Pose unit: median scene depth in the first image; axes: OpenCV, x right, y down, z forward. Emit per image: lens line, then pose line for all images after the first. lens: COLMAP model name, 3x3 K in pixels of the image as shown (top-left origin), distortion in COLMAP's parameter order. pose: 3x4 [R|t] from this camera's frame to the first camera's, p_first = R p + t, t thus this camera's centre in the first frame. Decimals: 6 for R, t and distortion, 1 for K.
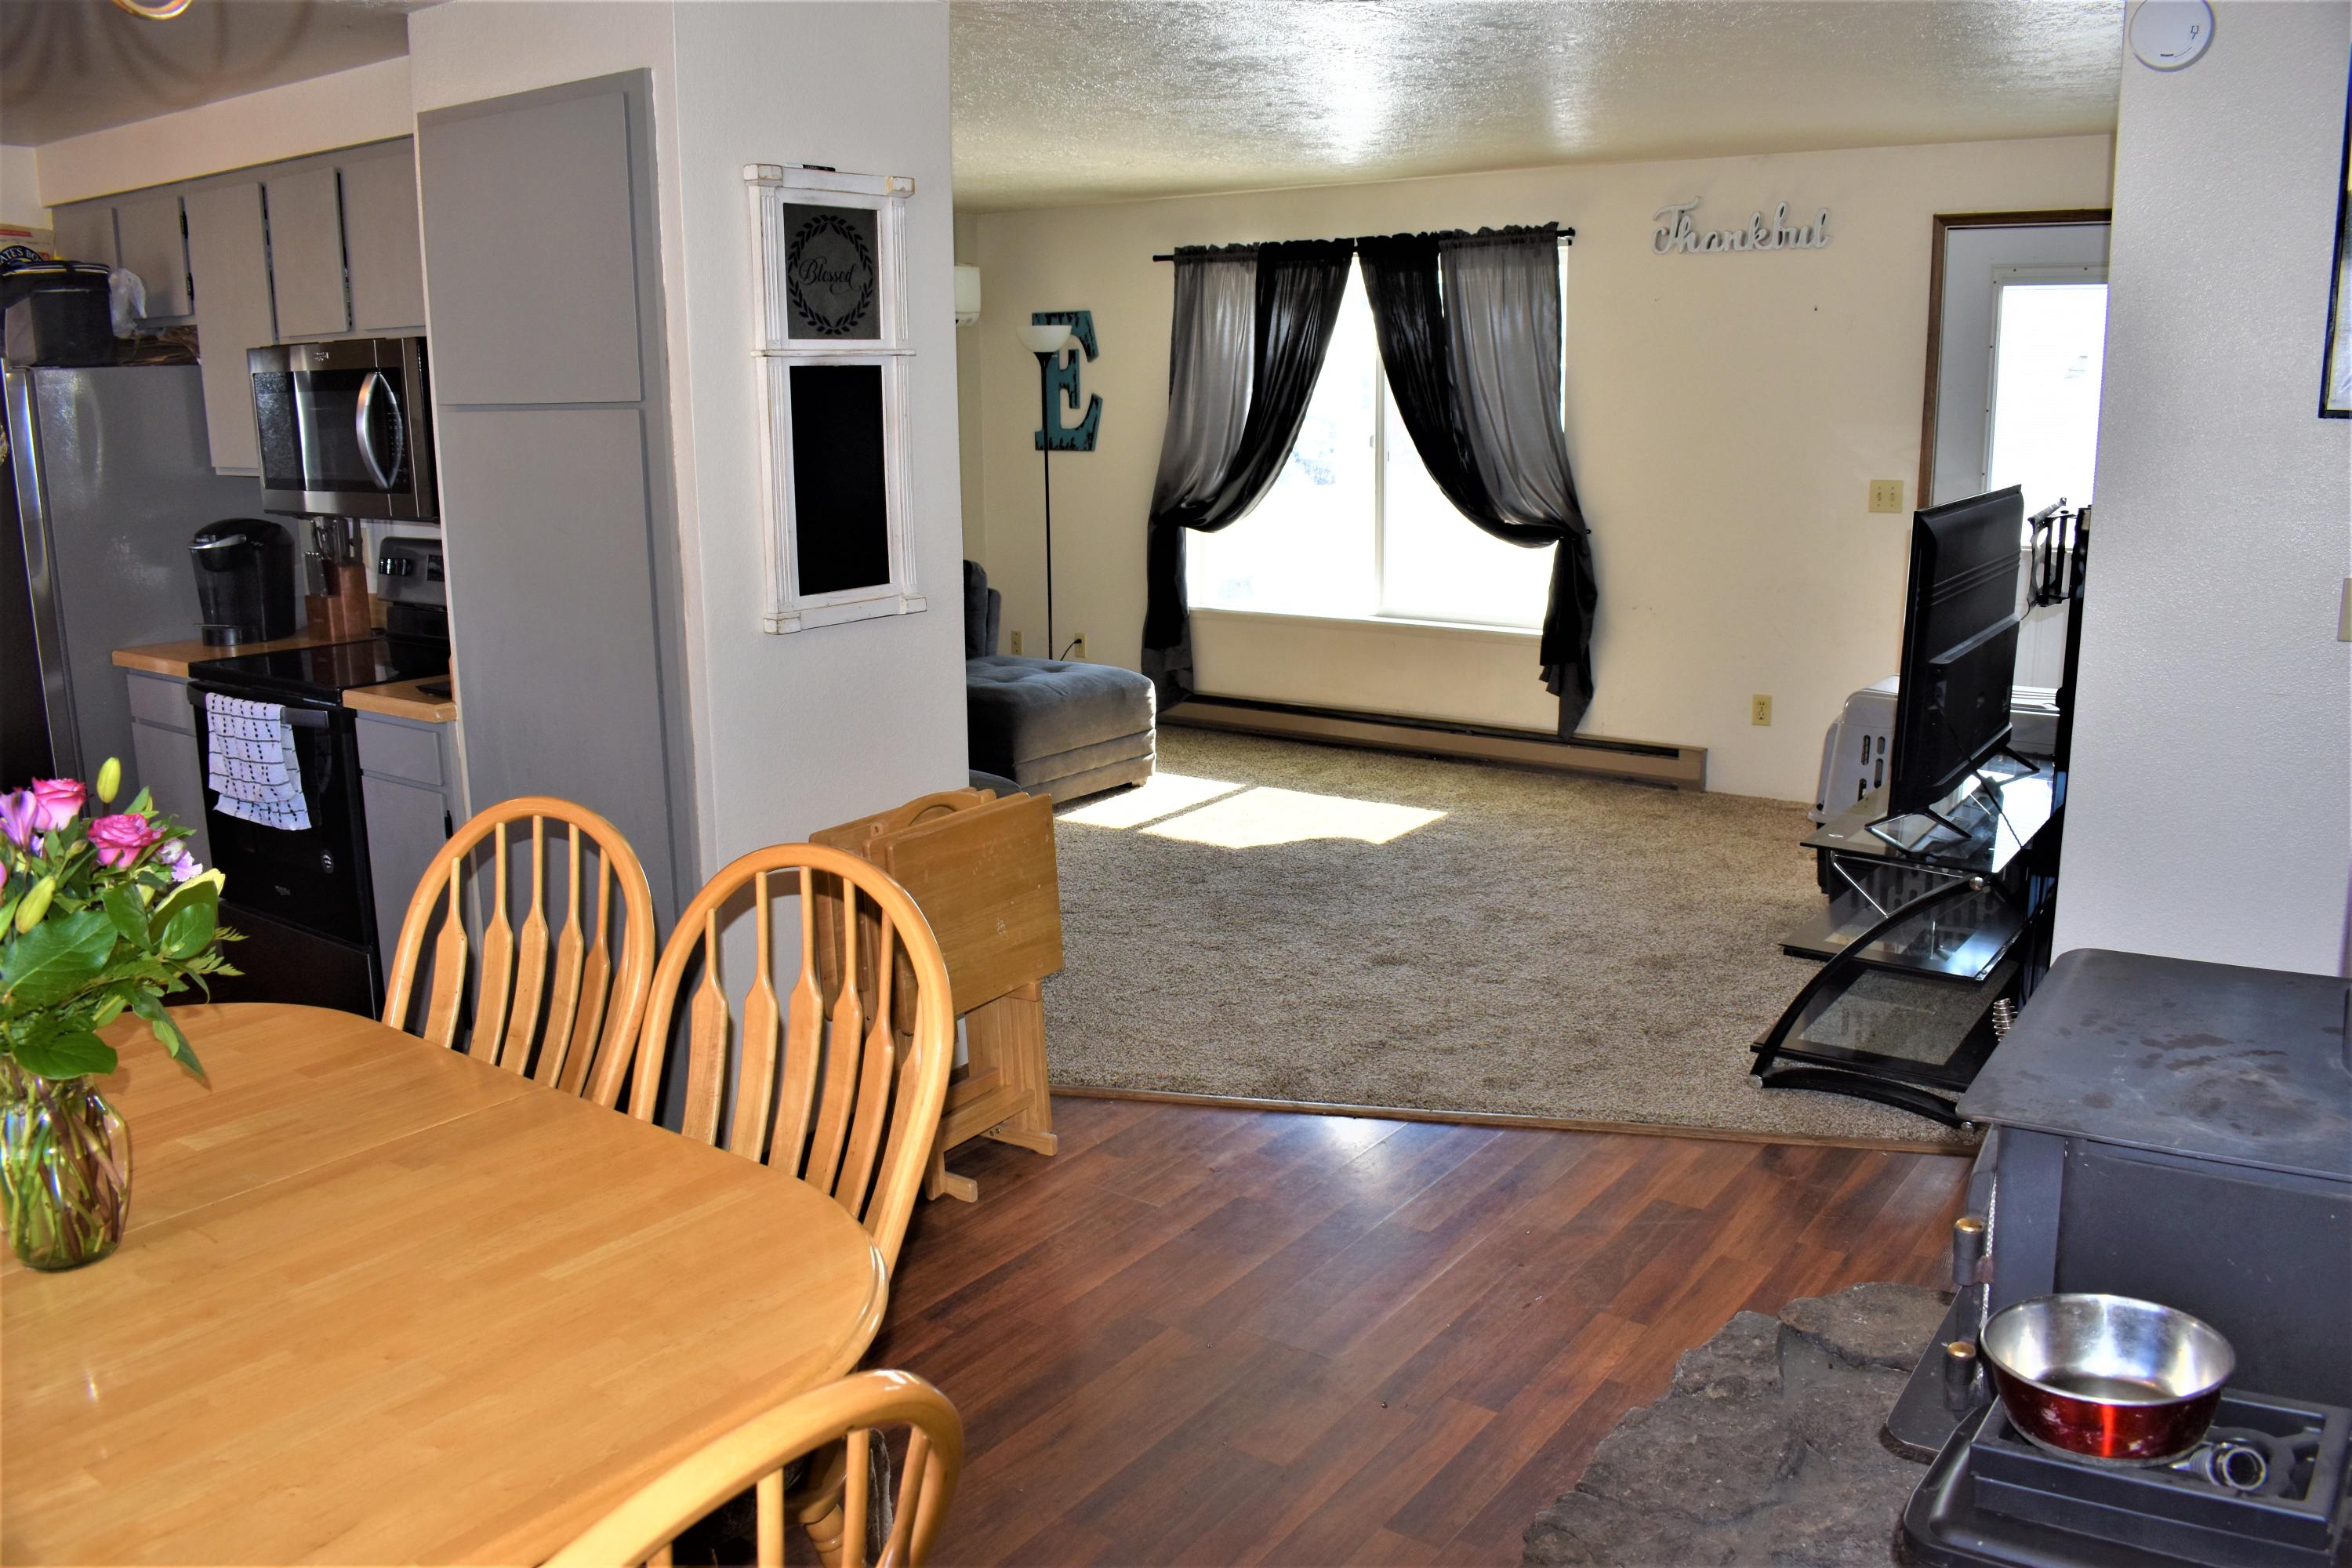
lens RADIAL K [[1890.8, 0, 1181.8], [0, 1890.8, 794.9], [0, 0, 1]] dist [-0.090703, 0.008741]
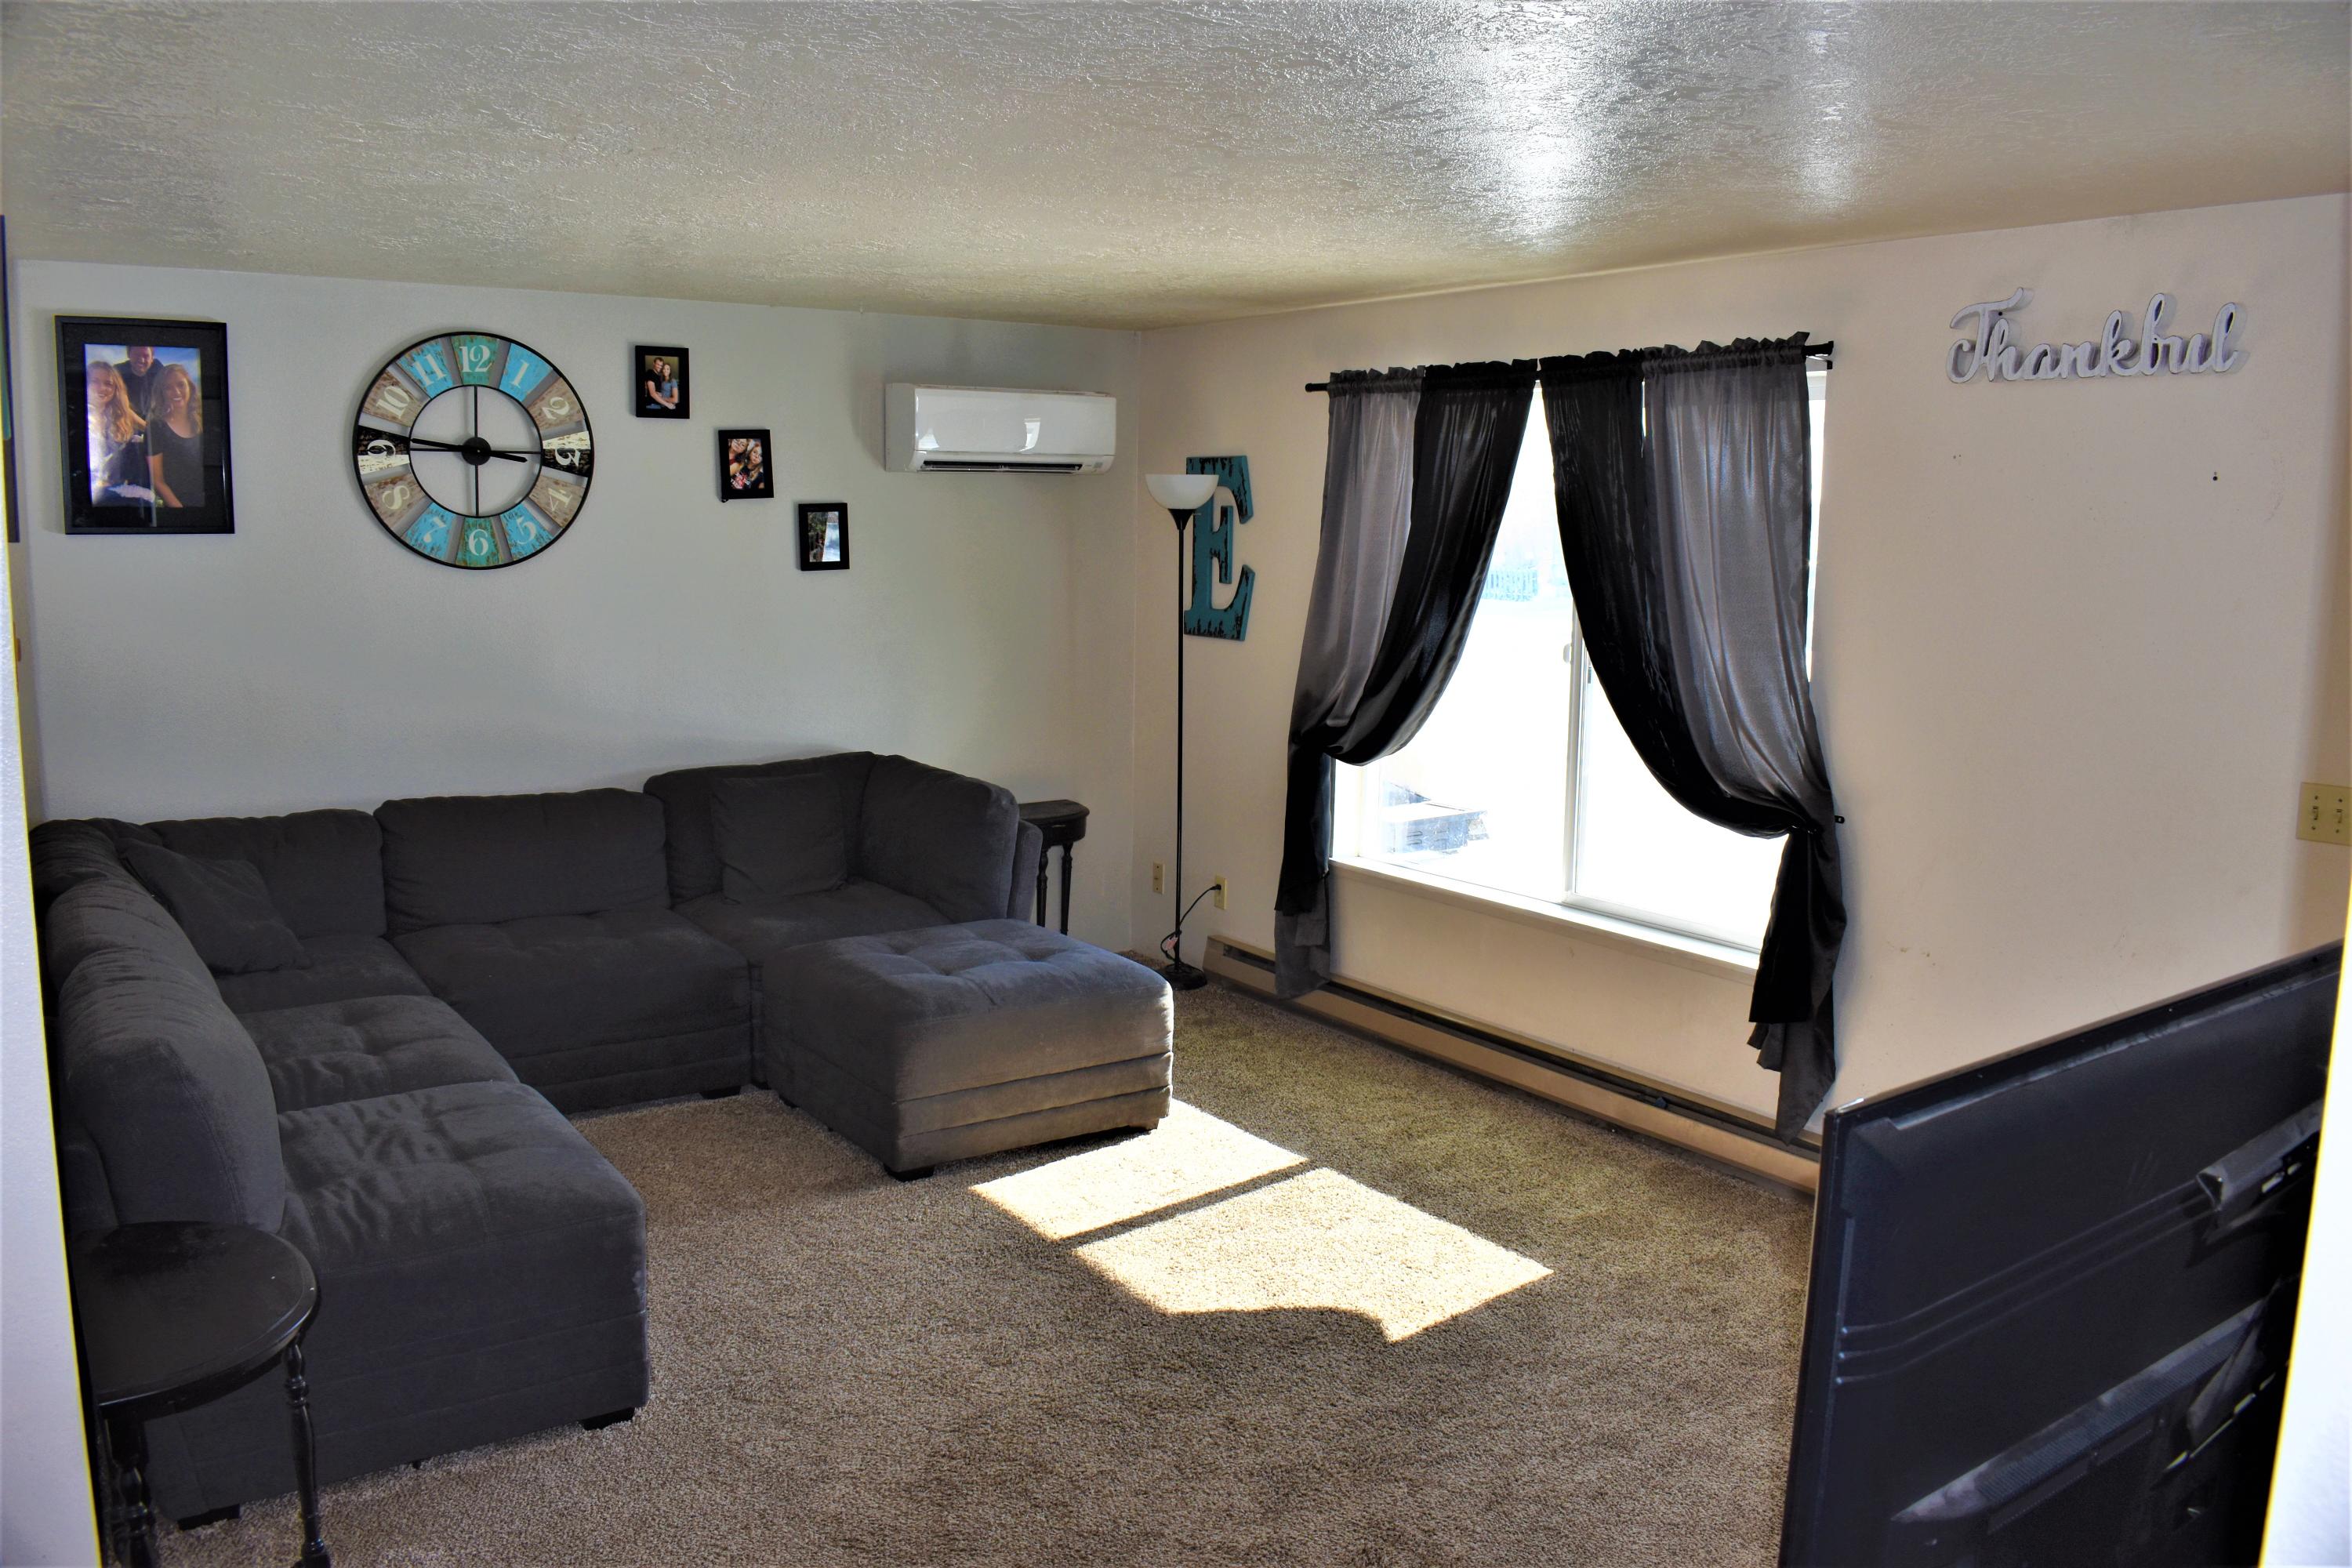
lens RADIAL K [[1890.8, 0, 1170.3], [0, 1890.8, 778.3], [0, 0, 1]] dist [-0.090703, 0.008741]
pose [[0.946732, 0.071880, -0.313898, 0.193658], [-0.096659, 0.993253, -0.064082, -0.089154], [0.307173, 0.091009, 0.947292, 0.327598]]
